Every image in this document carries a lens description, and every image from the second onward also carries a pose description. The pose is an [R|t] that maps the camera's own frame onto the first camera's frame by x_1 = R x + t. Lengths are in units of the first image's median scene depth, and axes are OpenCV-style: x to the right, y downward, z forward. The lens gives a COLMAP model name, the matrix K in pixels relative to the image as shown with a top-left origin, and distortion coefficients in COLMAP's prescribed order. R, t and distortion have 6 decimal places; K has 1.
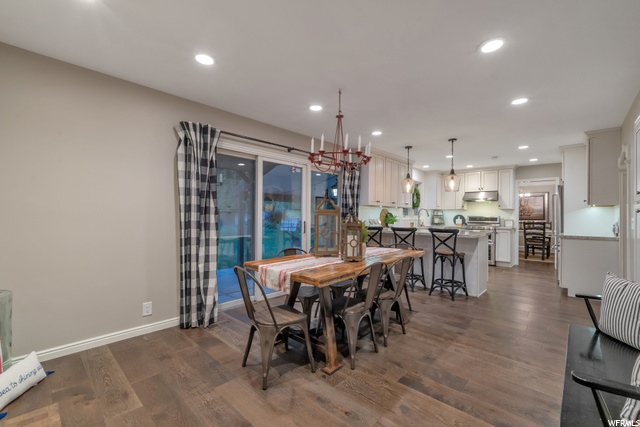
lens RADIAL K [[274.8, 0, 317.9], [0, 274.8, 214.1], [0, 0, 1]] dist [-0.000966, -0.000186]
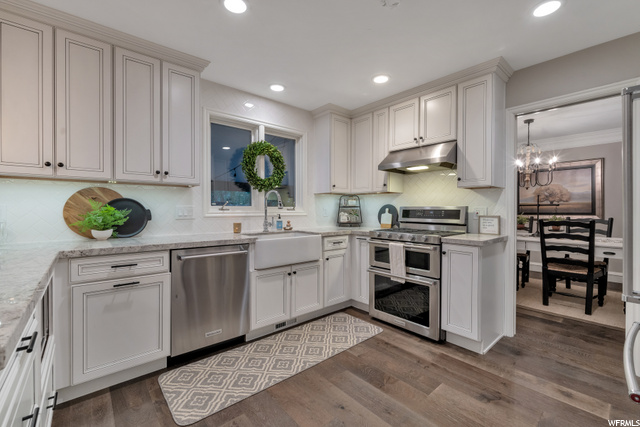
lens RADIAL K [[273.9, 0, 320.3], [0, 273.9, 209.8], [0, 0, 1]] dist [-0.002109, -0.000497]
pose [[0.994628, -0.005149, -0.103390, 0.502069], [0.005828, 0.999963, 0.006262, 0.008623], [0.103354, -0.006831, 0.994621, 0.598402]]
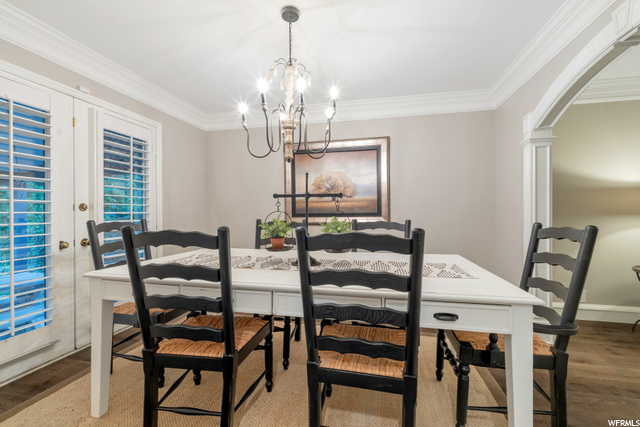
lens RADIAL K [[274.8, 0, 317.9], [0, 274.8, 214.1], [0, 0, 1]] dist [-0.000966, -0.000186]
pose [[0.864594, -0.010648, 0.502358, 0.765318], [0.006746, 0.999931, 0.009585, 0.020413], [-0.502426, -0.004898, 0.864607, 0.972047]]
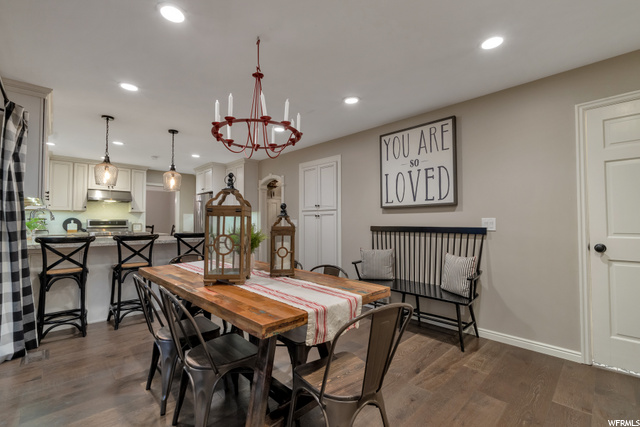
lens RADIAL K [[286.3, 0, 320.0], [0, 286.3, 213.5], [0, 0, 1]] dist [0.000495, 0.000043]
pose [[0.053288, 0.019675, 0.998385, -0.253739], [-0.001041, 0.999806, -0.019647, 0.005026], [-0.998579, 0.000008, 0.053298, 0.319176]]
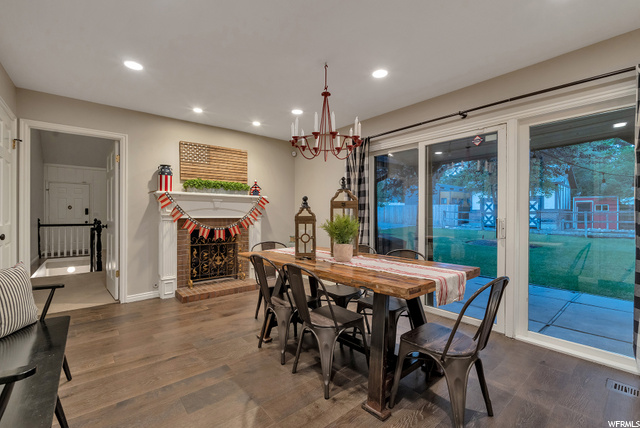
lens RADIAL K [[274.8, 0, 317.9], [0, 274.8, 214.6], [0, 0, 1]] dist [-0.000966, -0.000186]
pose [[-0.112246, -0.004312, -0.993671, 0.377539], [-0.002018, 0.999990, -0.004112, 0.012590], [0.993678, 0.001544, -0.112254, 0.427315]]
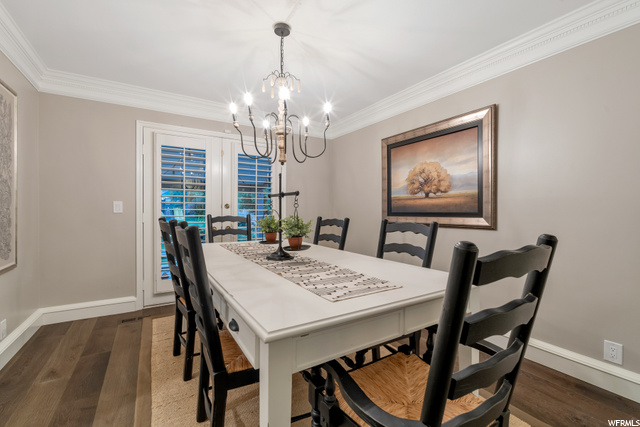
lens RADIAL K [[274.8, 0, 317.9], [0, 274.8, 214.1], [0, 0, 1]] dist [-0.000966, -0.000186]
pose [[0.966145, 0.003566, -0.257976, 0.985935], [0.000006, 0.999904, 0.013842, 0.020943], [0.258000, -0.013375, 0.966052, 0.942107]]
